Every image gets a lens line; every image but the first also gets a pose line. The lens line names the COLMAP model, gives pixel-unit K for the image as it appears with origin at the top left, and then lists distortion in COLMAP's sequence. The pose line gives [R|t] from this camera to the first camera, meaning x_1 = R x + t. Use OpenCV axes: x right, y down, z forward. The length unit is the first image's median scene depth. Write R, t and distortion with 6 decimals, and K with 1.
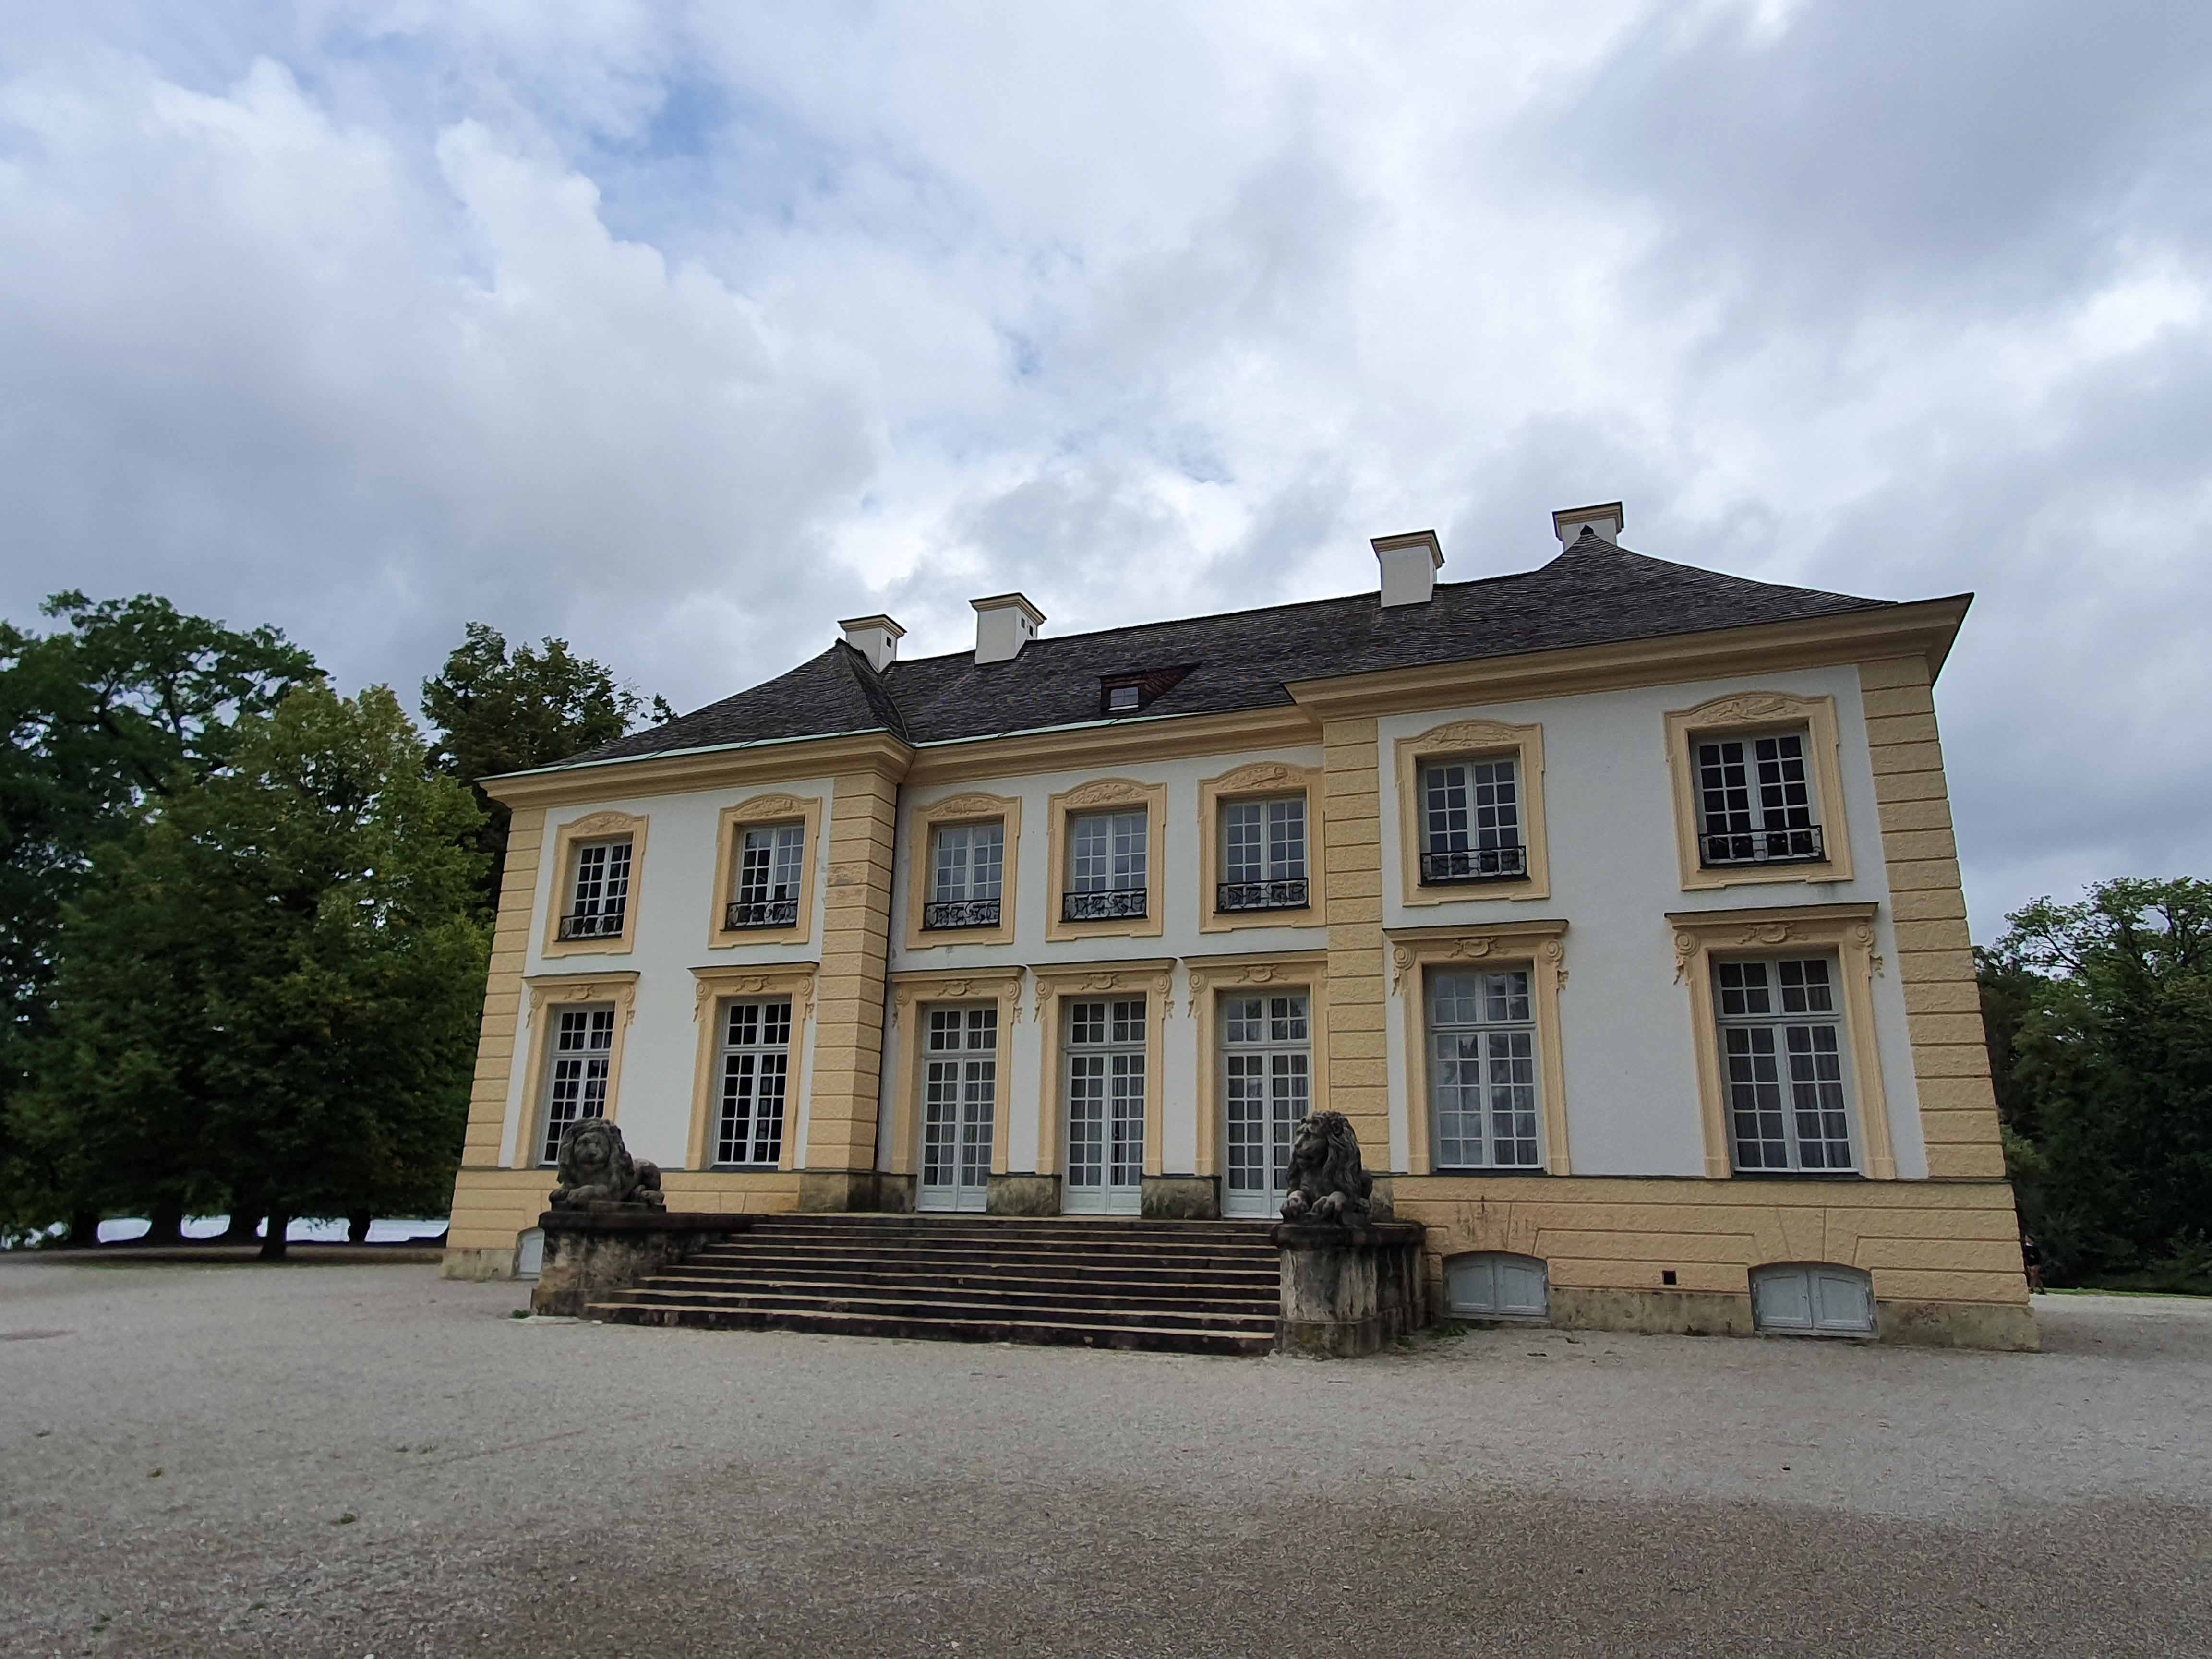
lens RADIAL K [[1341.1, 0, 1112.3], [0, 1341.1, 834.3], [0, 0, 1]] dist [0.004748, 0.001299]
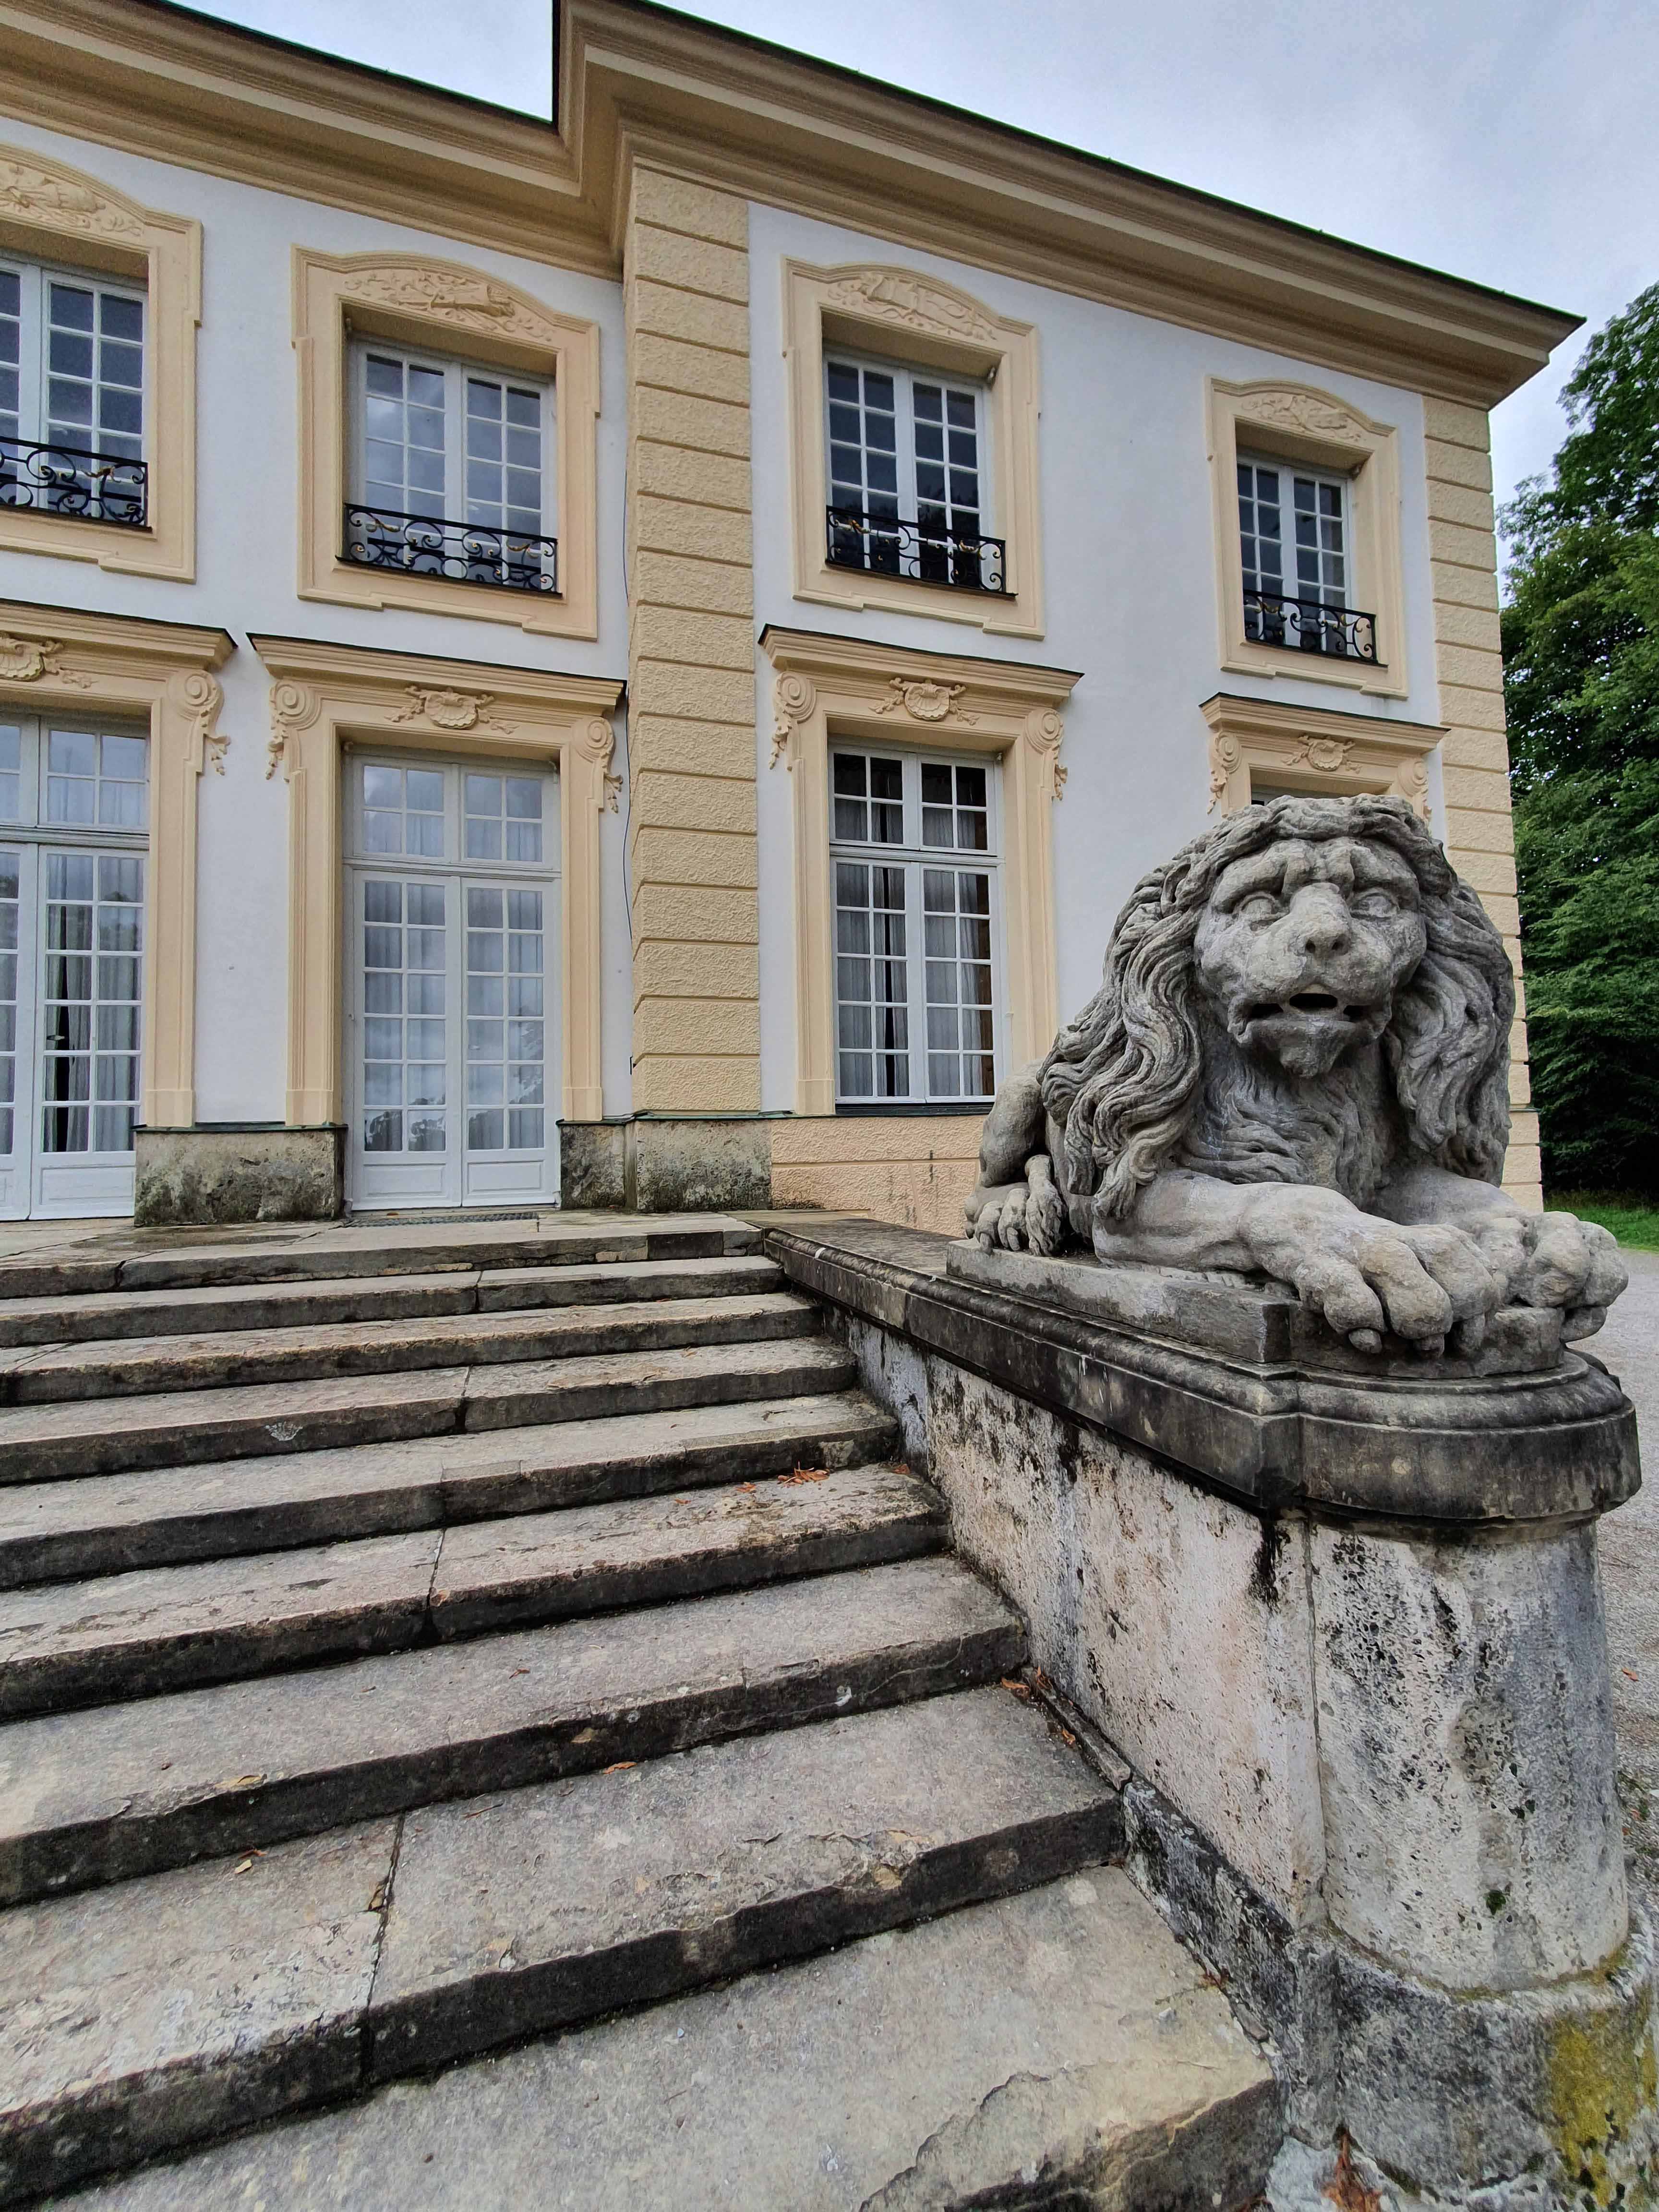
lens RADIAL K [[872.4, 0, 771.6], [0, 872.4, 1107.1], [0, 0, 1]] dist [0.014812, -0.001783]
pose [[0.781130, -0.001627, 0.624367, 0.005361], [-0.137423, 0.975026, 0.174467, 0.178757], [-0.609058, -0.222084, 0.761398, 0.695135]]
